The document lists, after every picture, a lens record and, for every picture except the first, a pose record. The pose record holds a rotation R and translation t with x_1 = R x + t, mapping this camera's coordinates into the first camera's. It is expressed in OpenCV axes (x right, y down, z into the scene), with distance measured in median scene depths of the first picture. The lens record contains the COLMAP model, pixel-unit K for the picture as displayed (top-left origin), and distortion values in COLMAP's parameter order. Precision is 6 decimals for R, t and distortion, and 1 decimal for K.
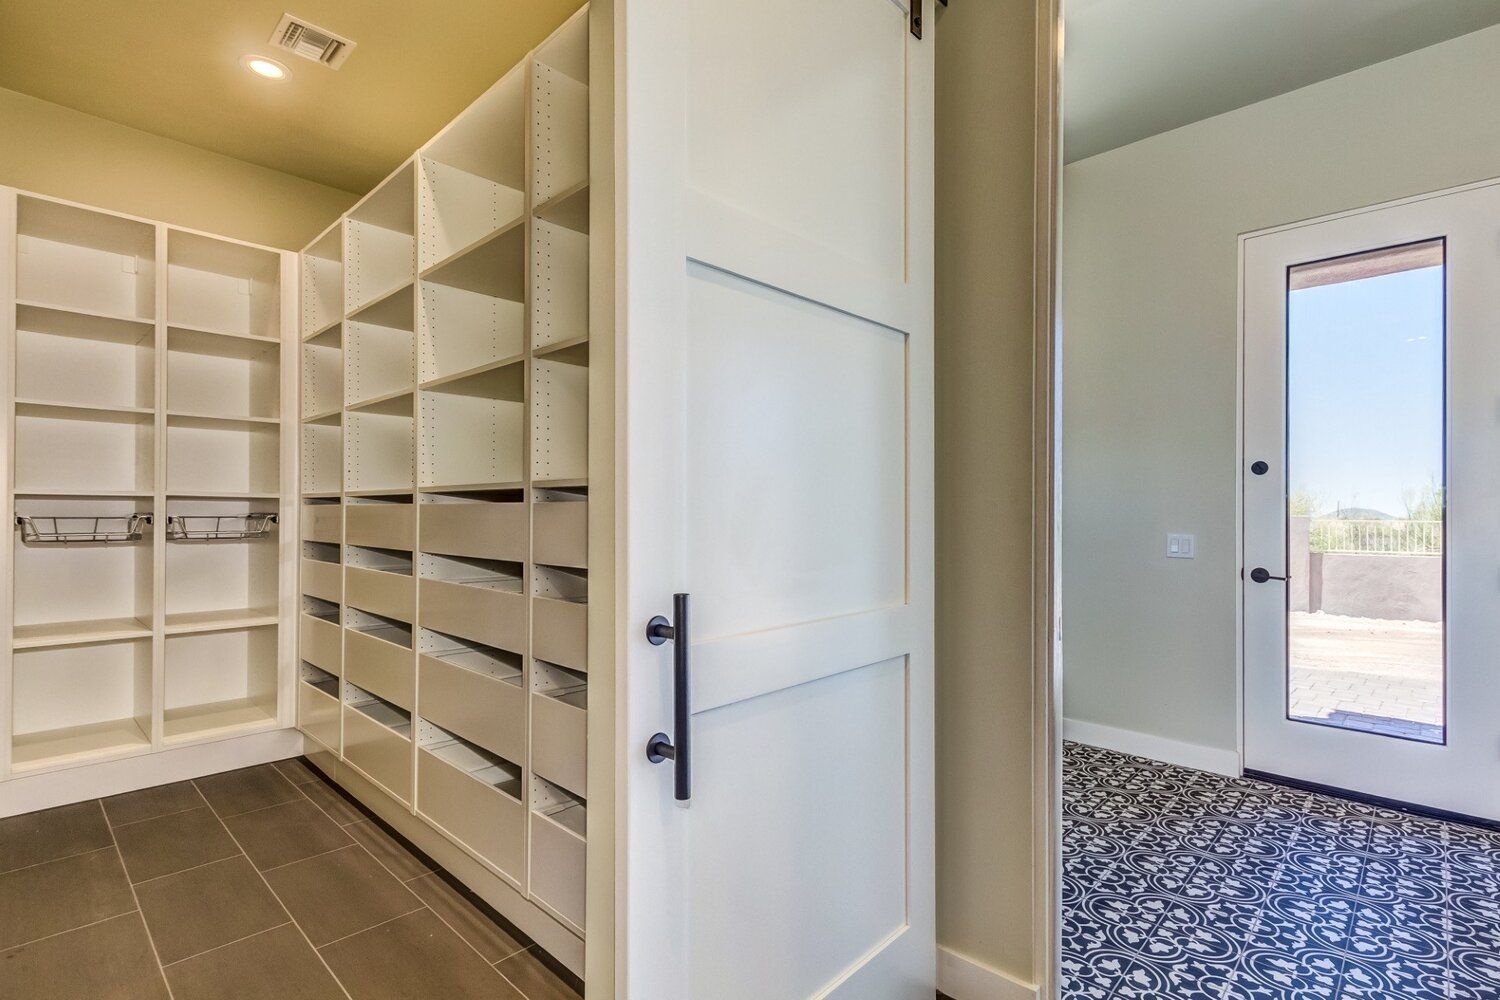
lens RADIAL K [[719.6, 0, 746.0], [0, 719.6, 510.2], [0, 0, 1]] dist [-0.004730, -0.000486]
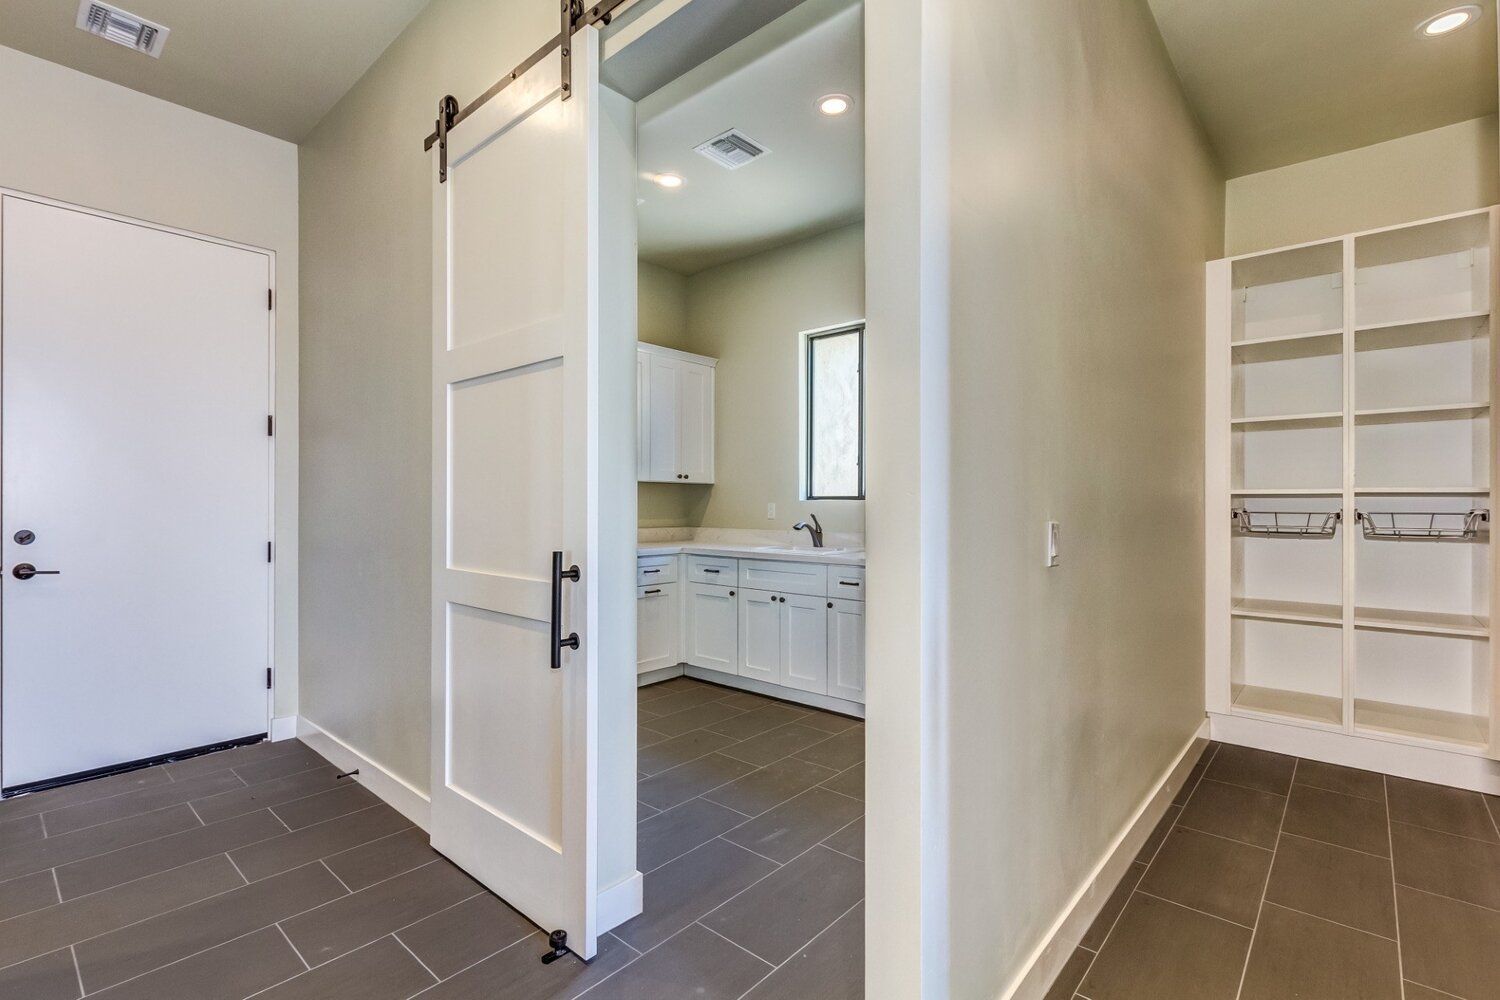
lens RADIAL K [[686.7, 0, 742.9], [0, 686.7, 501.7], [0, 0, 1]] dist [-0.001195, -0.000330]
pose [[0.028741, -0.008502, -0.999551, 0.165409], [0.002218, 0.999962, -0.008441, -0.000217], [0.999584, -0.001974, 0.028759, 0.074155]]
